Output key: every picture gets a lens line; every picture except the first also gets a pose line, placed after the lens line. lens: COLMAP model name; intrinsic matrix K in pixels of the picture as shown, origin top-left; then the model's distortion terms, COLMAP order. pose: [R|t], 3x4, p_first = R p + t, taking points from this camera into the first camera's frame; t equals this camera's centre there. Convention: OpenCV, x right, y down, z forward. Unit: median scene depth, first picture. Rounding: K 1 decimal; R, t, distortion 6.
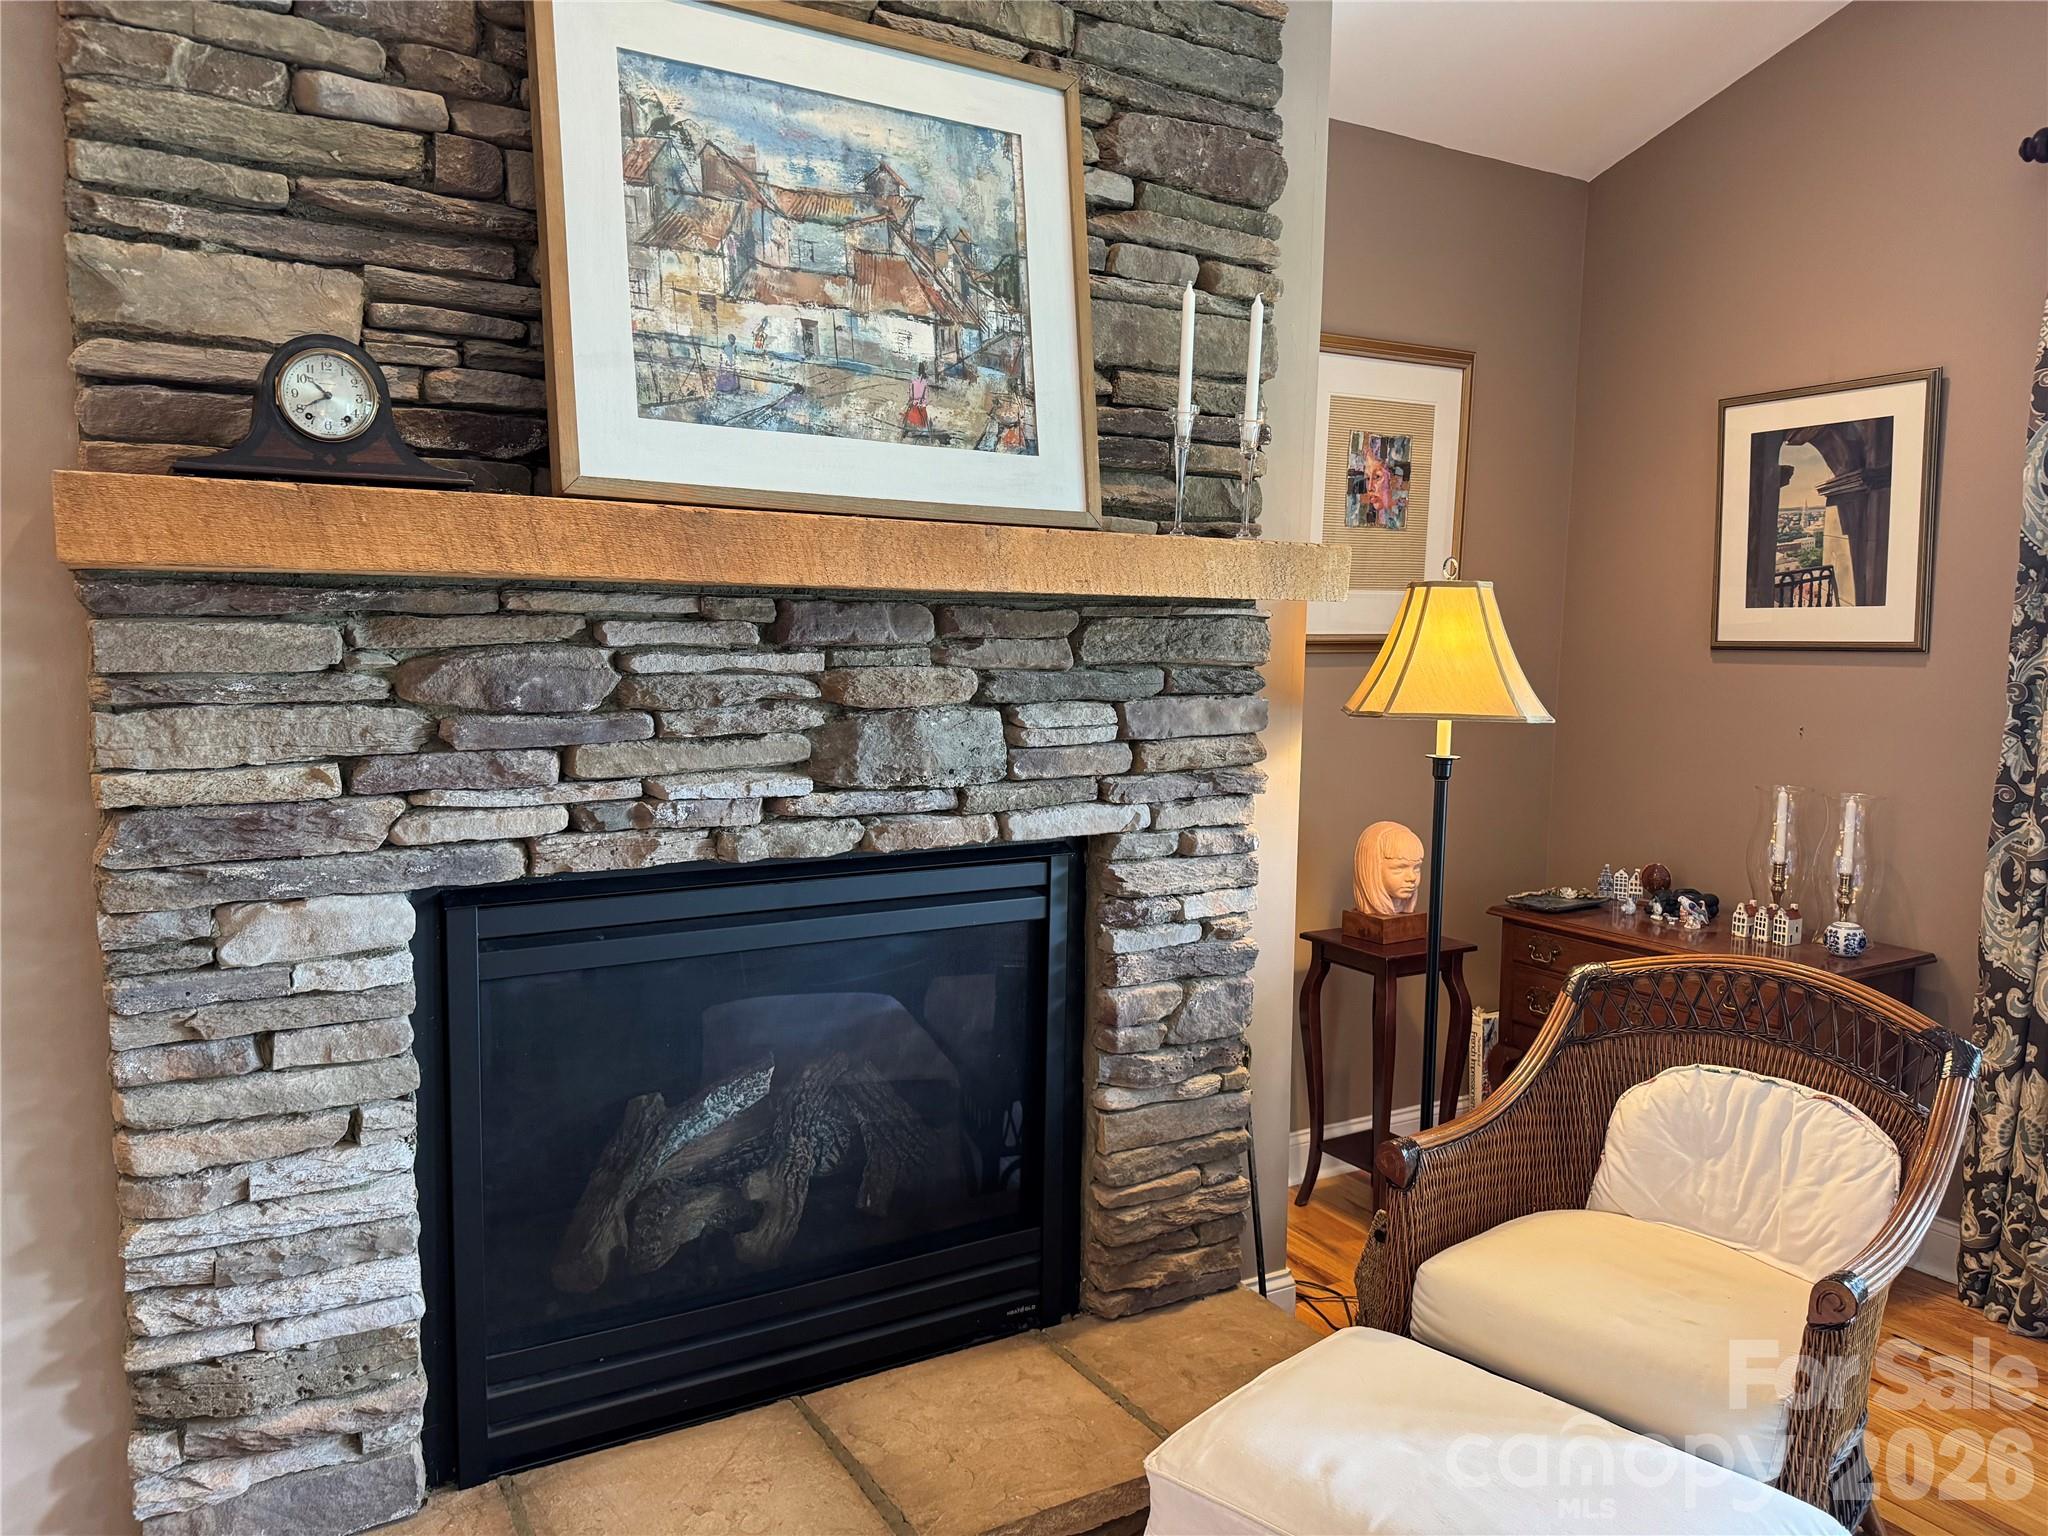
lens RADIAL K [[1438.2, 0, 1012.1], [0, 1438.2, 772.8], [0, 0, 1]] dist [0.078709, -0.095737]
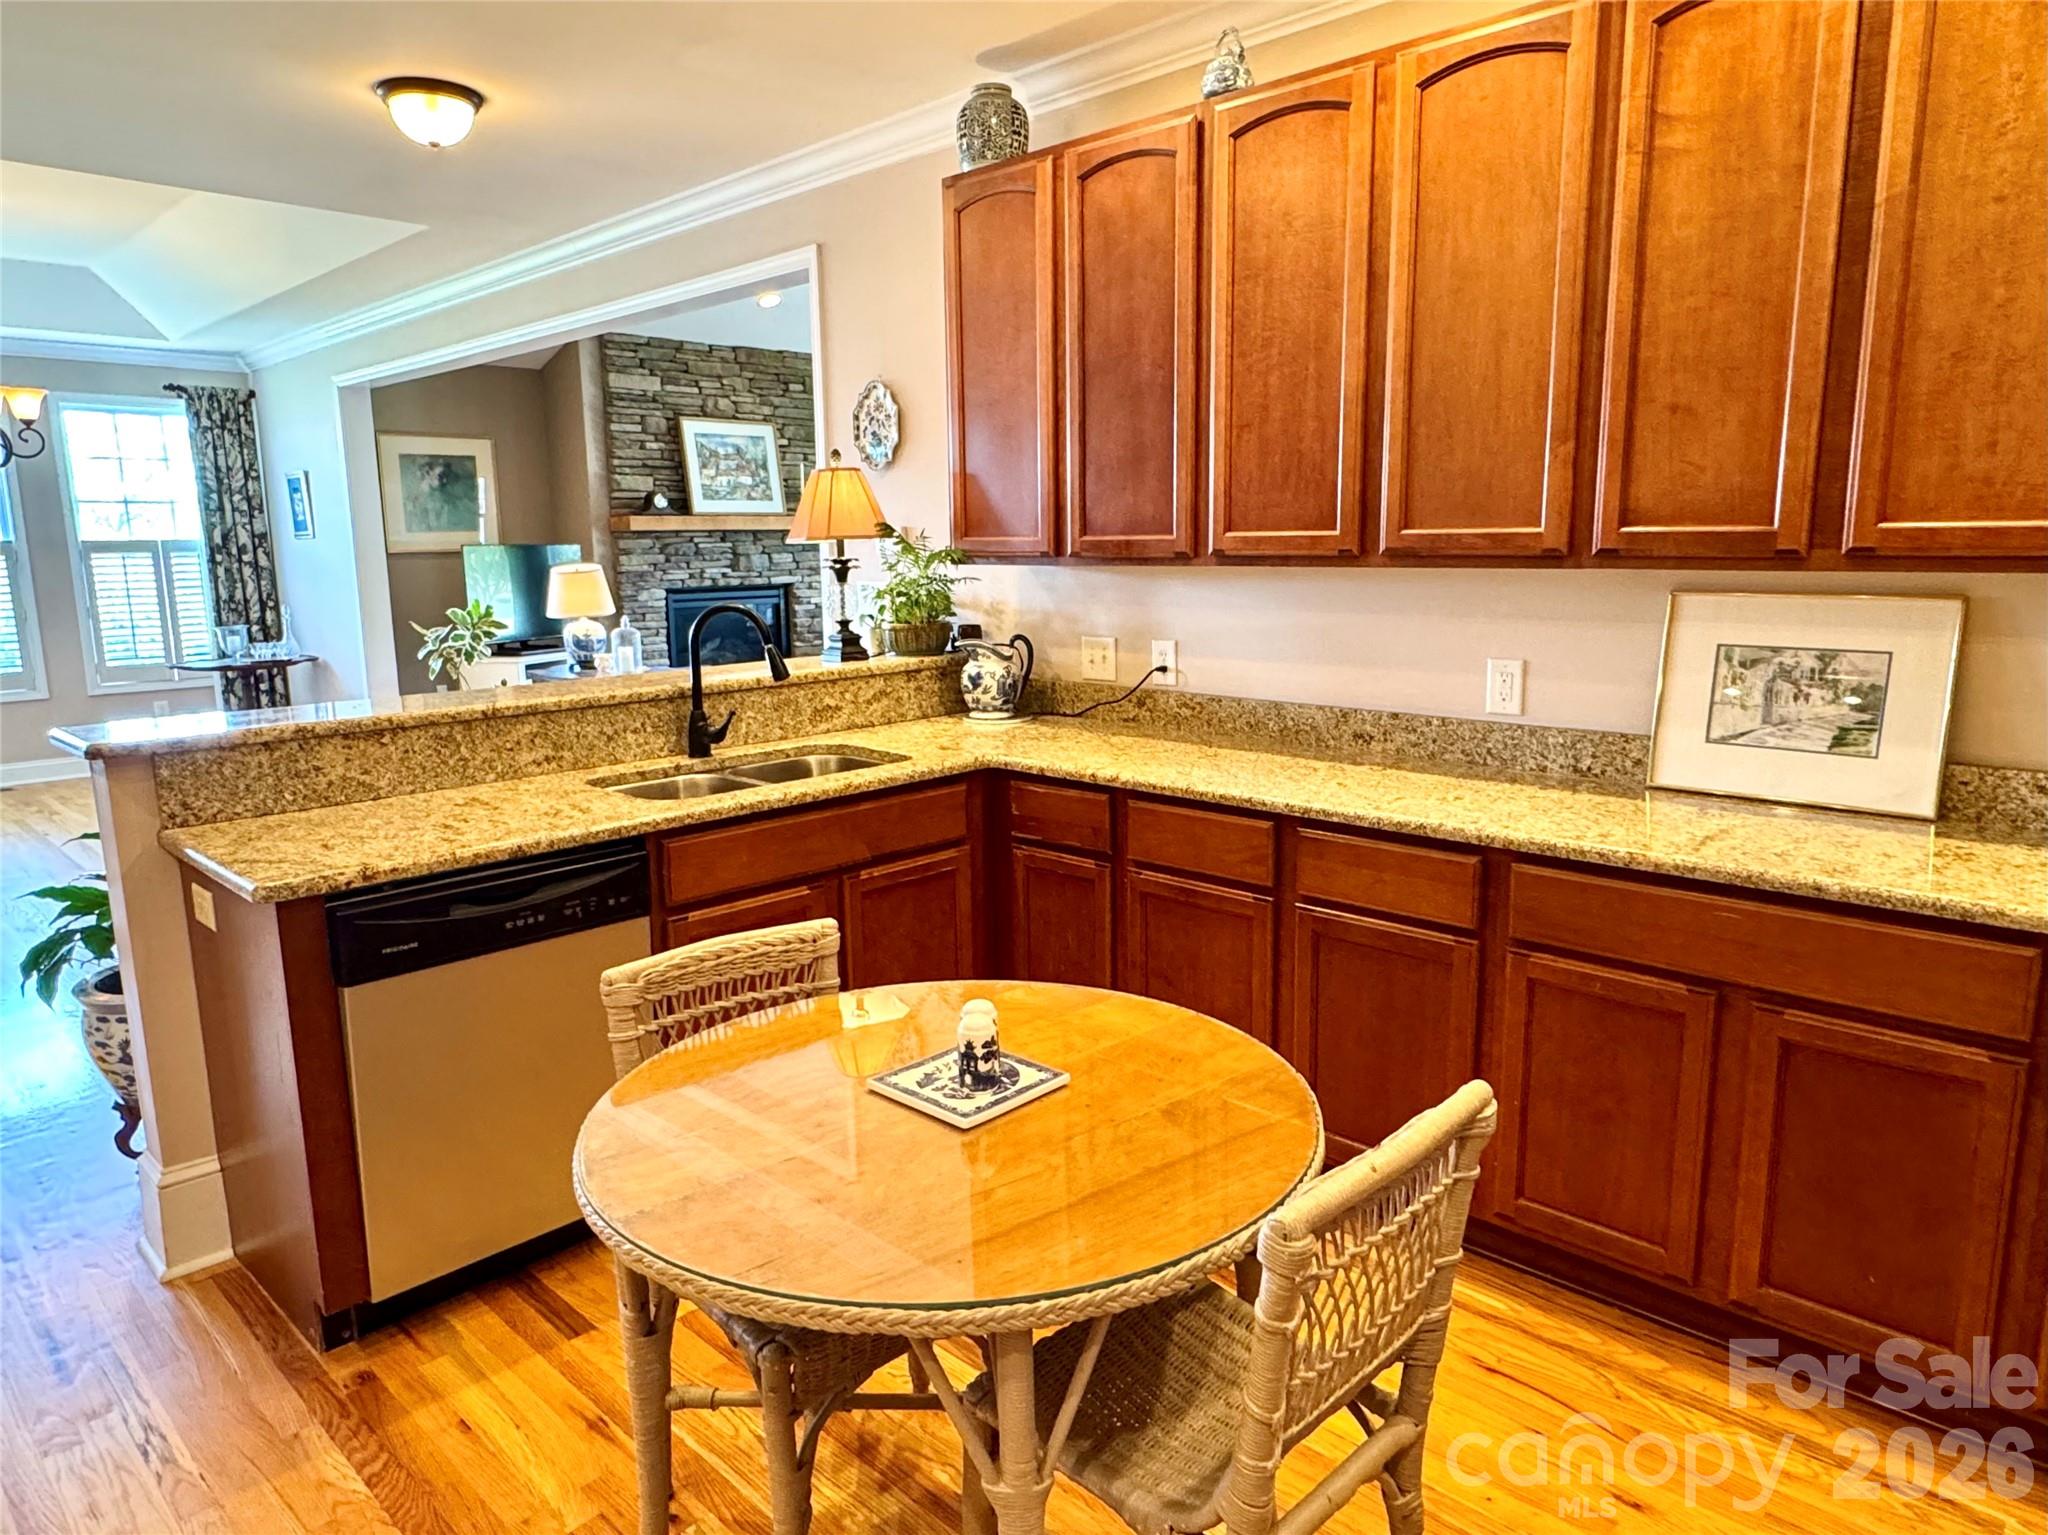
lens RADIAL K [[1300.0, 0, 1037.6], [0, 1300.0, 757.4], [0, 0, 1]] dist [0.009692, -0.003305]
pose [[0.960130, -0.073756, 0.269649, -0.364149], [0.056160, 0.995793, 0.072409, 0.366364], [-0.273856, -0.054378, 0.960232, -3.436588]]
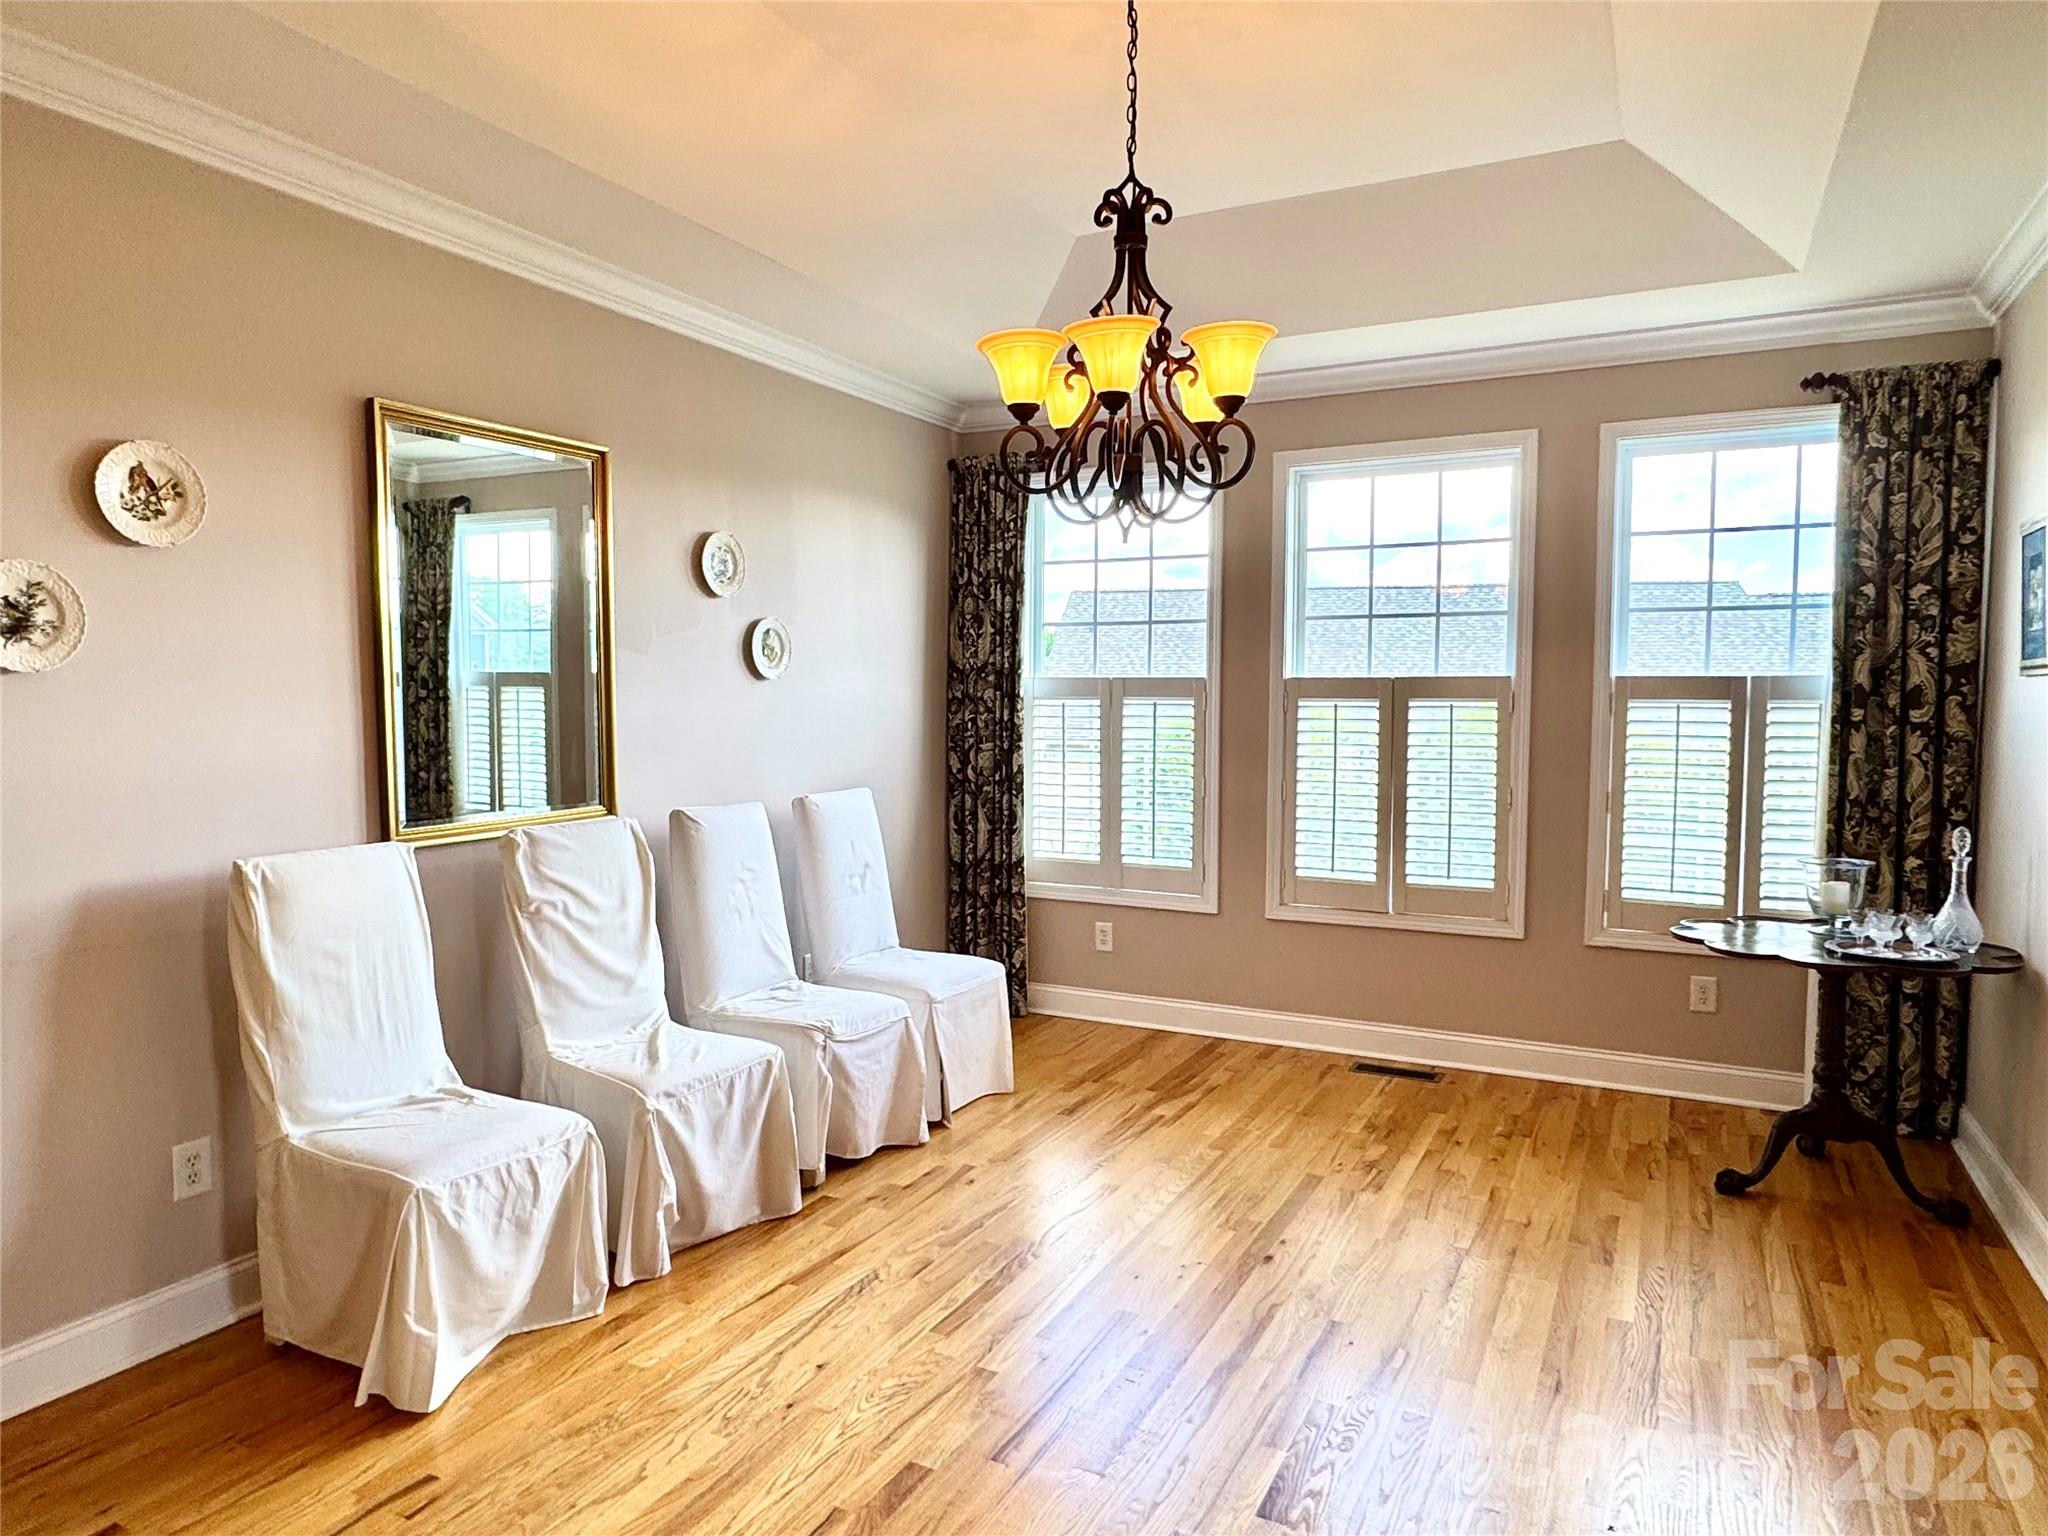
lens RADIAL K [[1300.0, 0, 1032.6], [0, 1300.0, 764.5], [0, 0, 1]] dist [0.009692, -0.003305]
pose [[0.525010, 0.036394, -0.850318, -0.606179], [-0.081787, 0.996619, -0.007842, 0.126509], [0.847157, 0.073662, 0.526211, -1.212878]]
